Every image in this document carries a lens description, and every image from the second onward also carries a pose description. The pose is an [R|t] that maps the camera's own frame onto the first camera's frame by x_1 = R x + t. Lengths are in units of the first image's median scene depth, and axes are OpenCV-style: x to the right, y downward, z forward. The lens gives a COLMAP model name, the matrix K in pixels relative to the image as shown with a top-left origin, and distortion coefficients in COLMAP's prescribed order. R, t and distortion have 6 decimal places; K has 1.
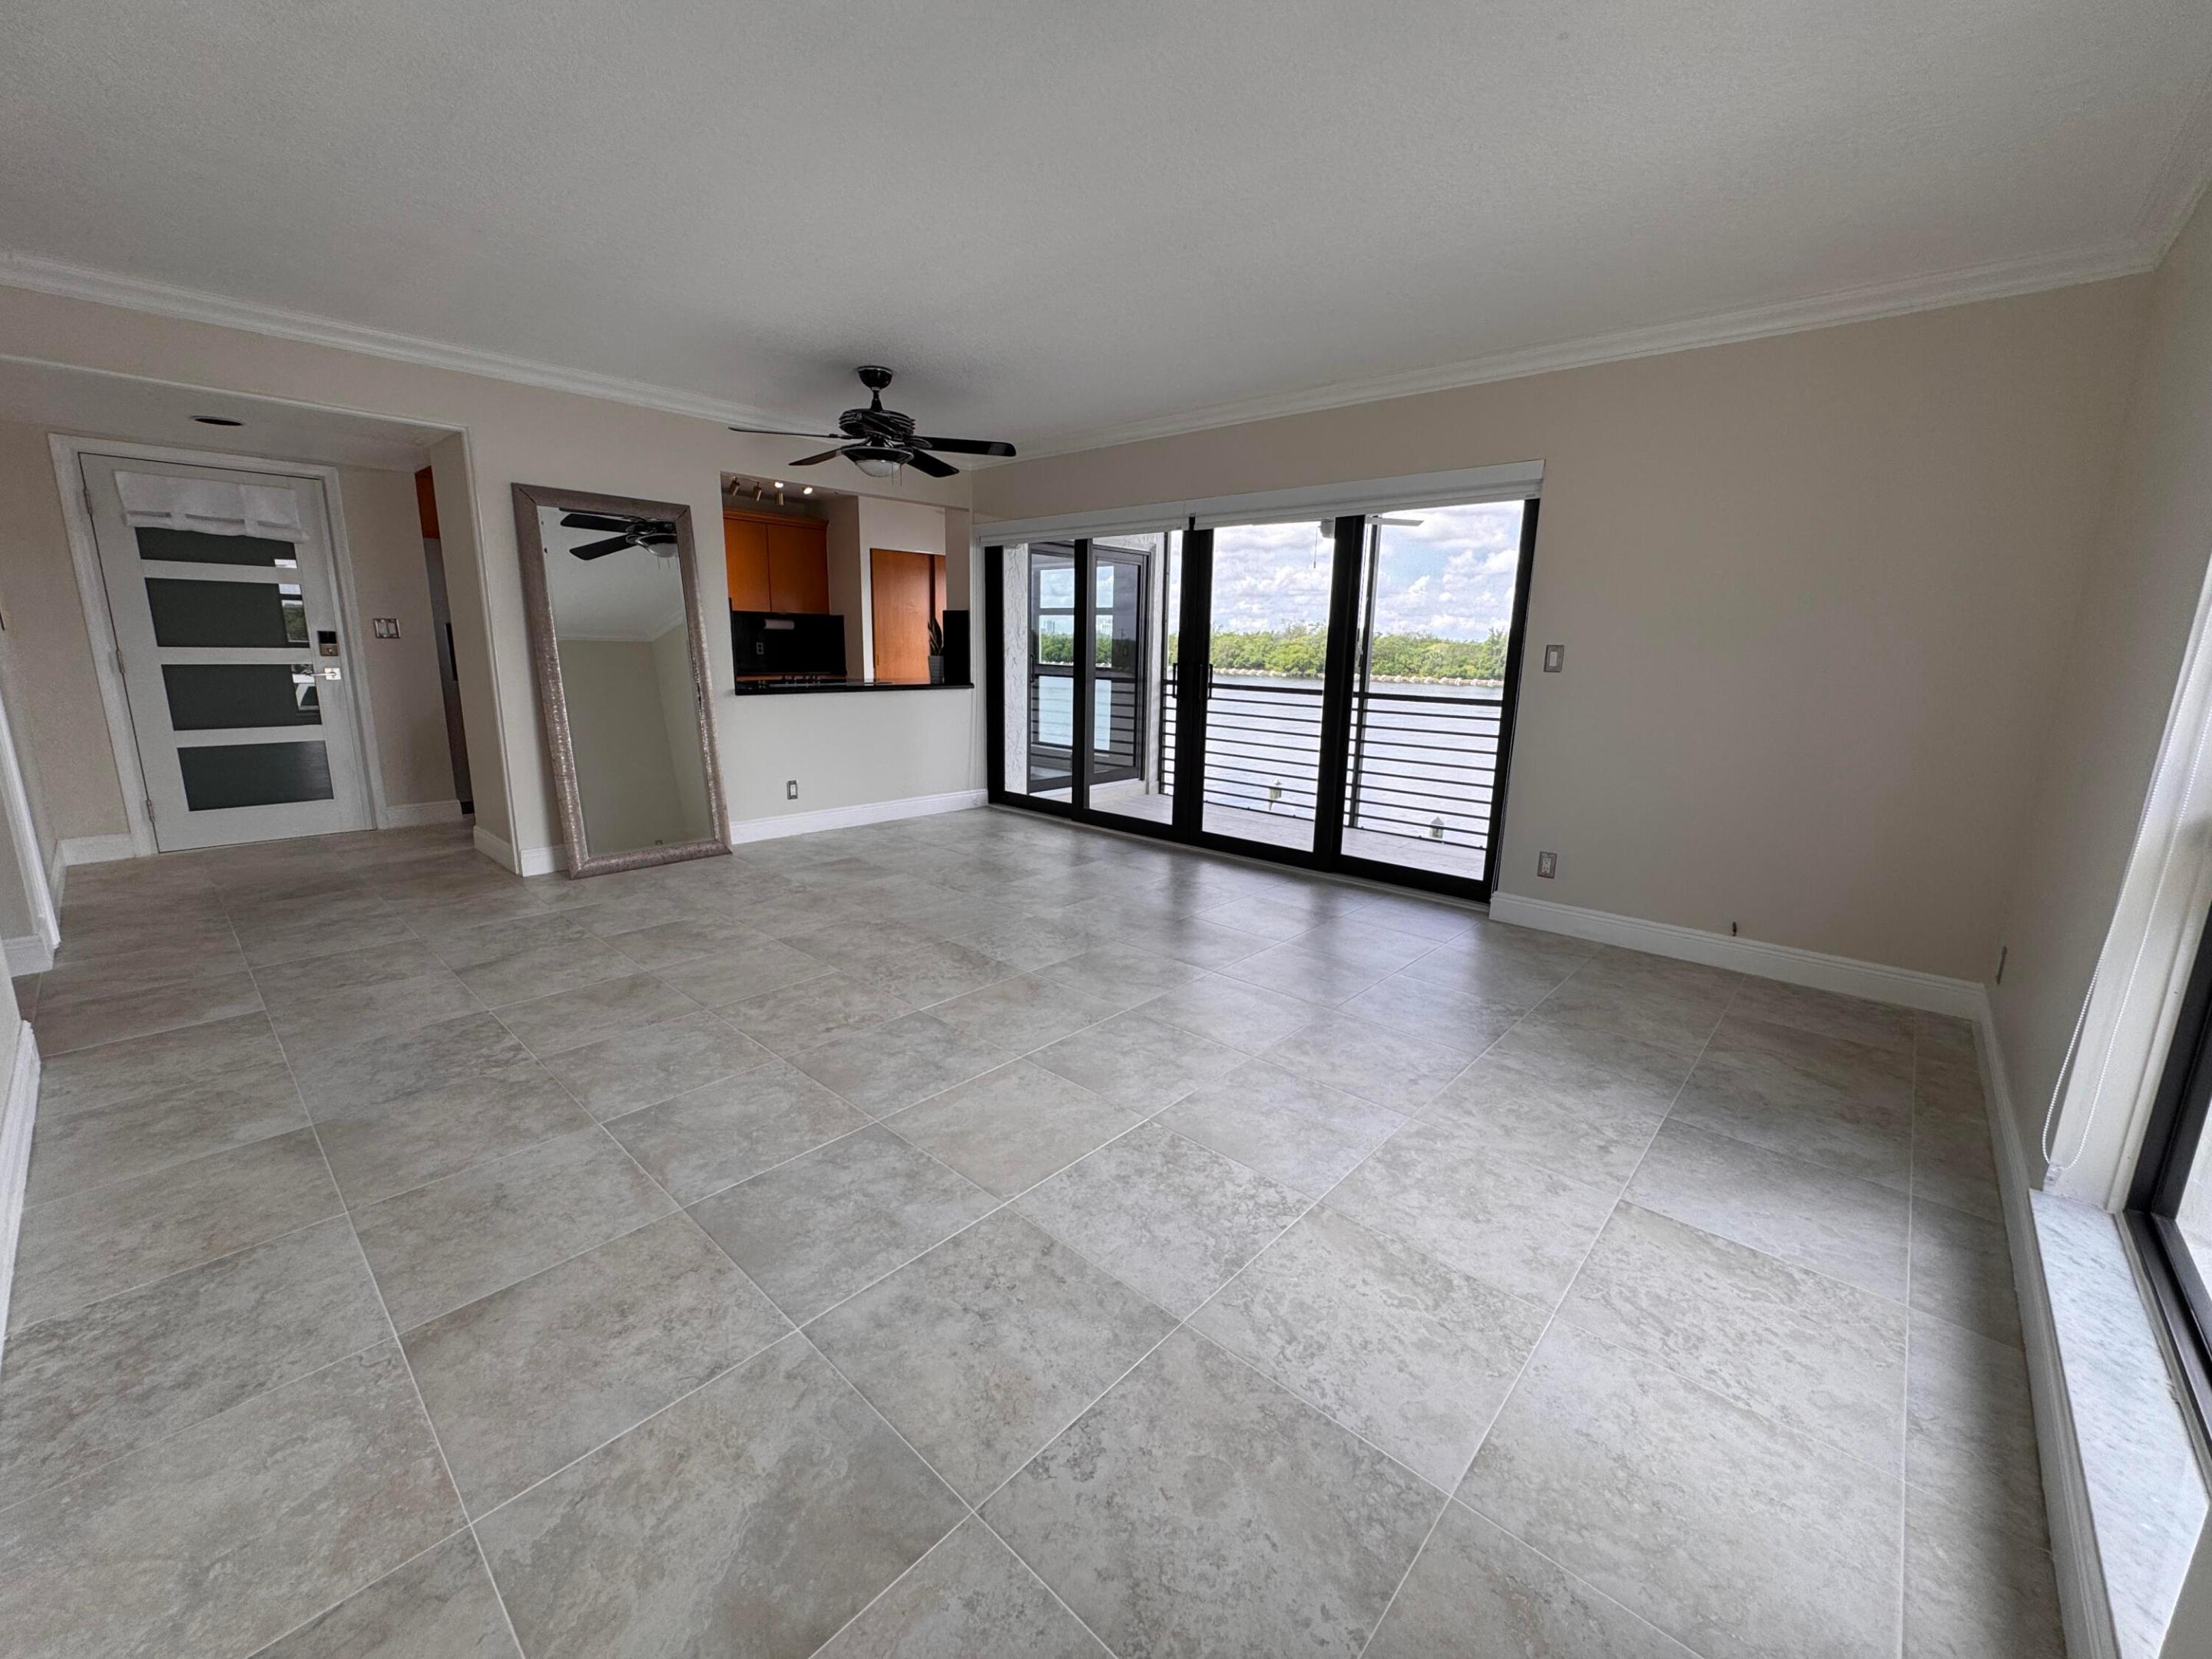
lens RADIAL K [[885.1, 0, 1106.5], [0, 885.1, 815.1], [0, 0, 1]] dist [-0.002993, 0.000965]
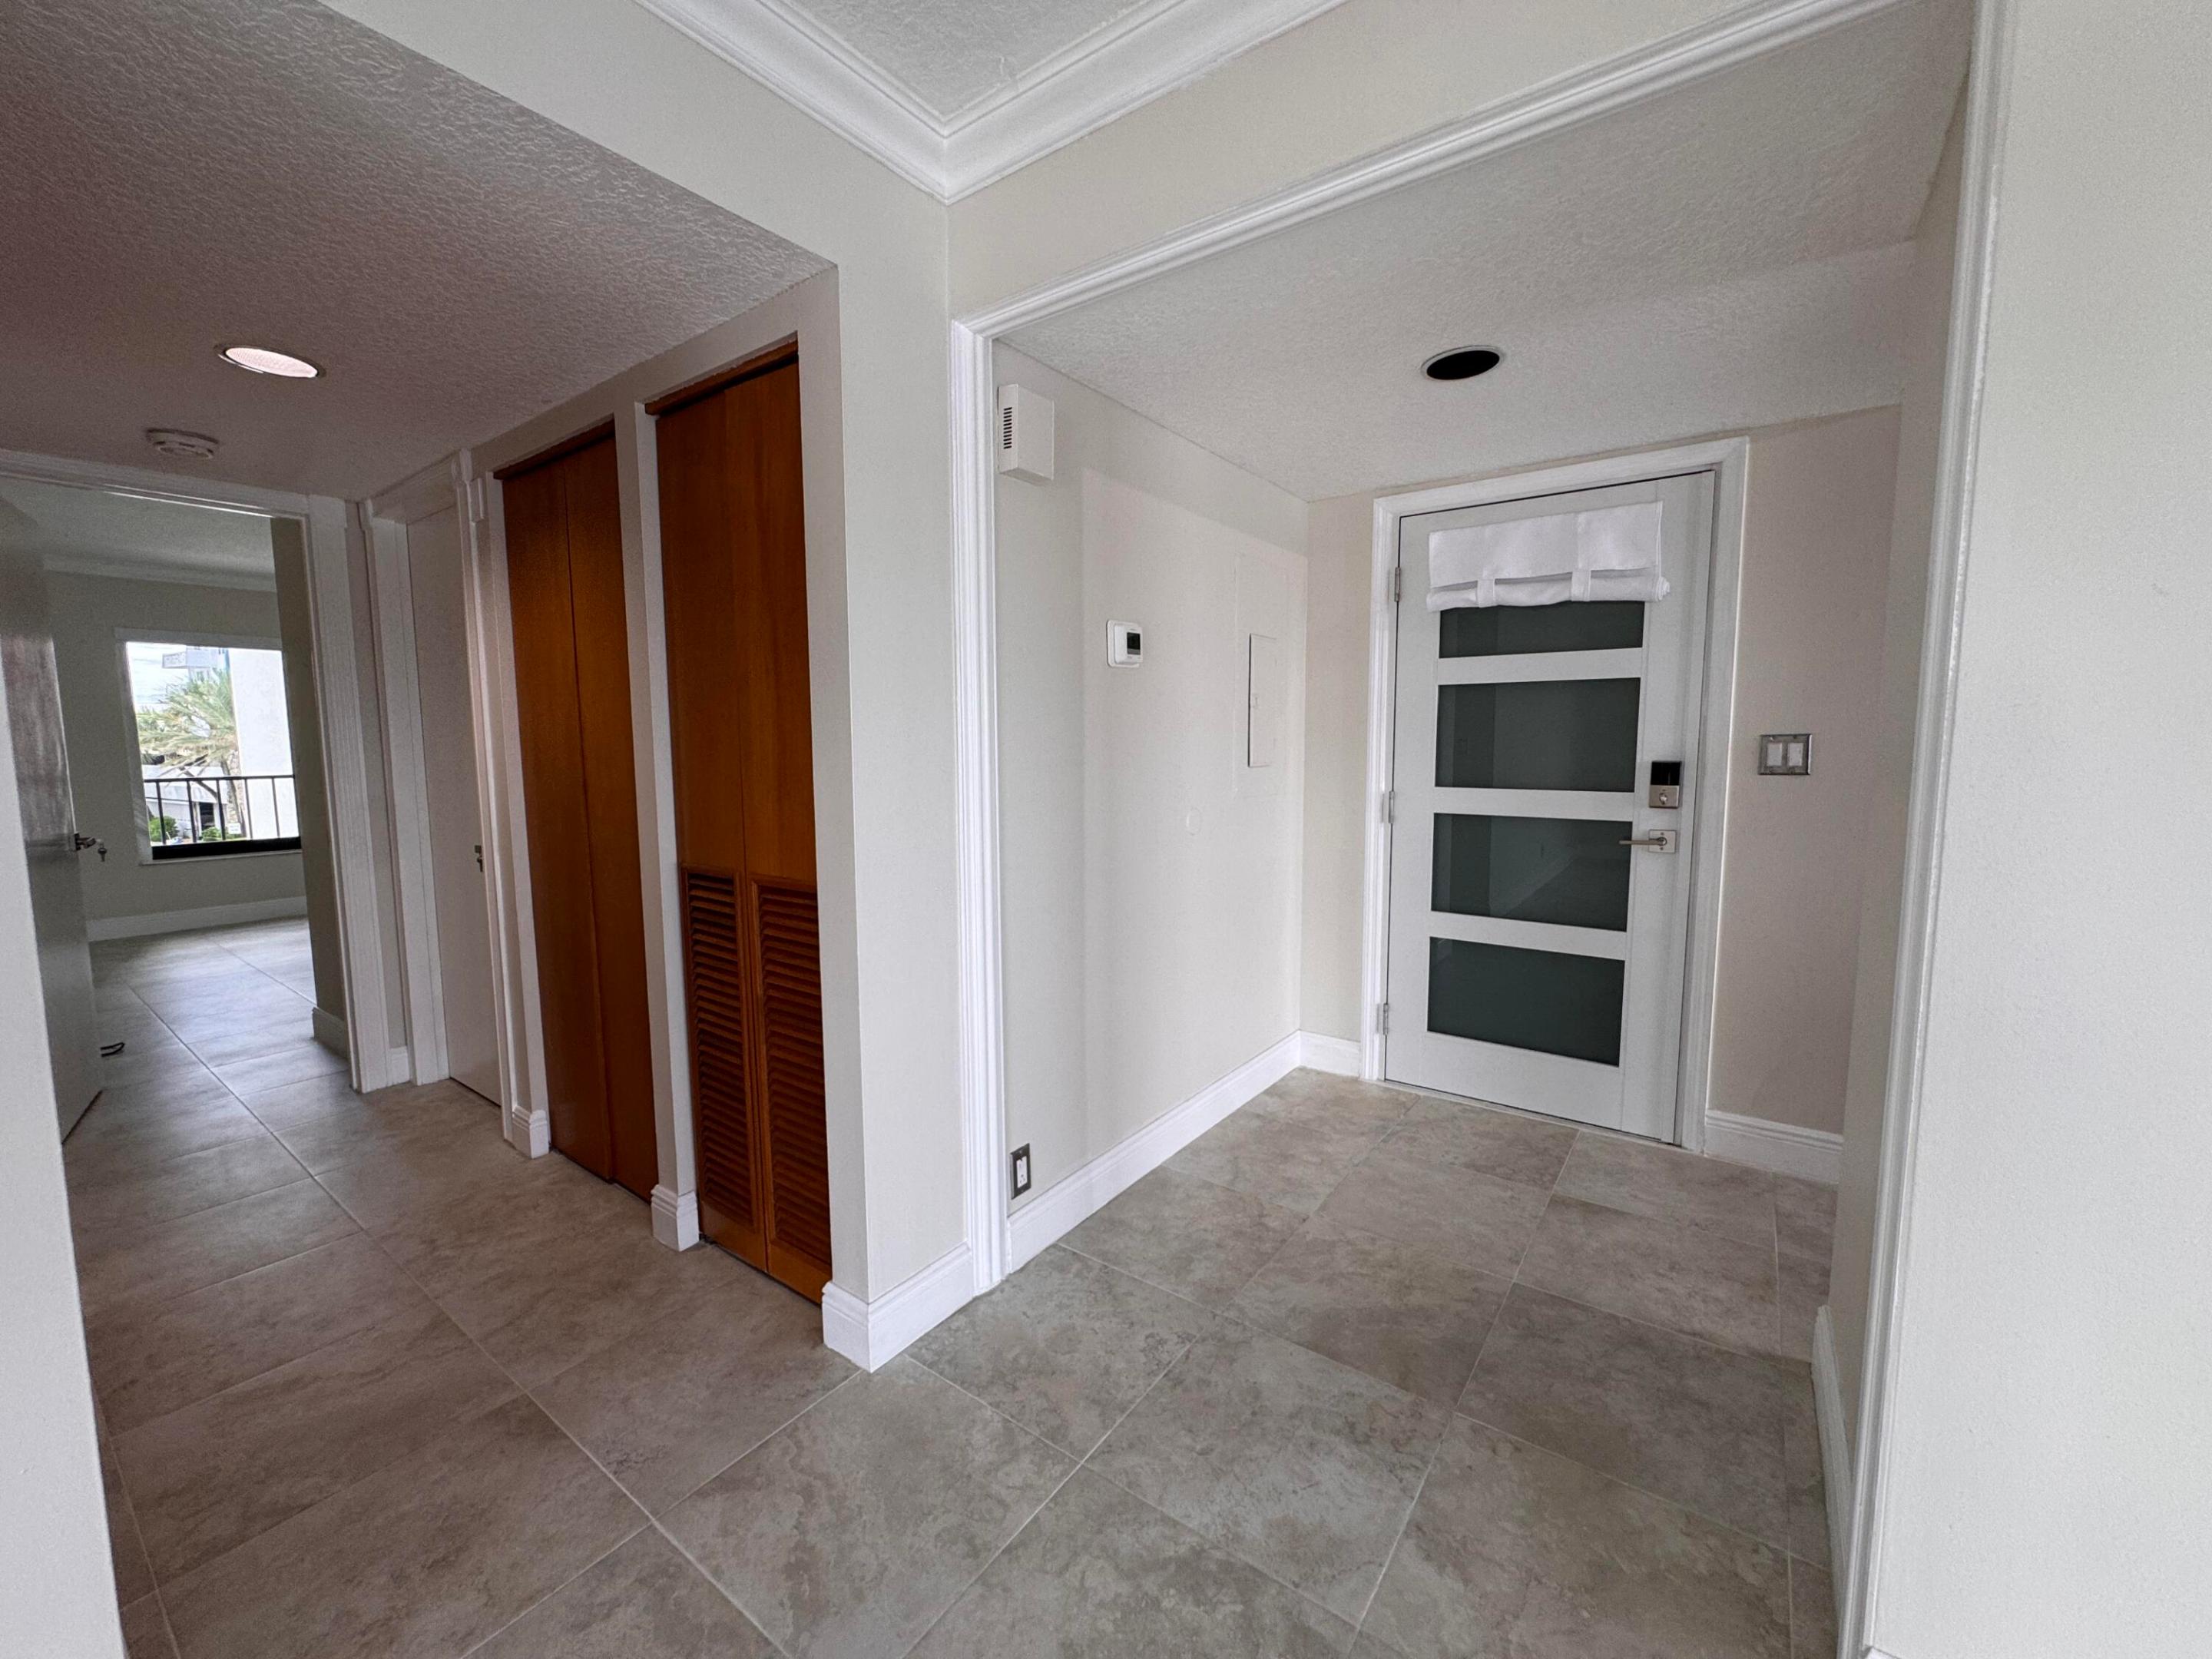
lens RADIAL K [[885.1, 0, 1089.4], [0, 885.1, 826.1], [0, 0, 1]] dist [-0.002993, 0.000965]
pose [[0.094523, 0.078664, -0.992410, -0.552305], [-0.184736, 0.980945, 0.060160, -0.194879], [0.978232, 0.177647, 0.107254, 0.866942]]
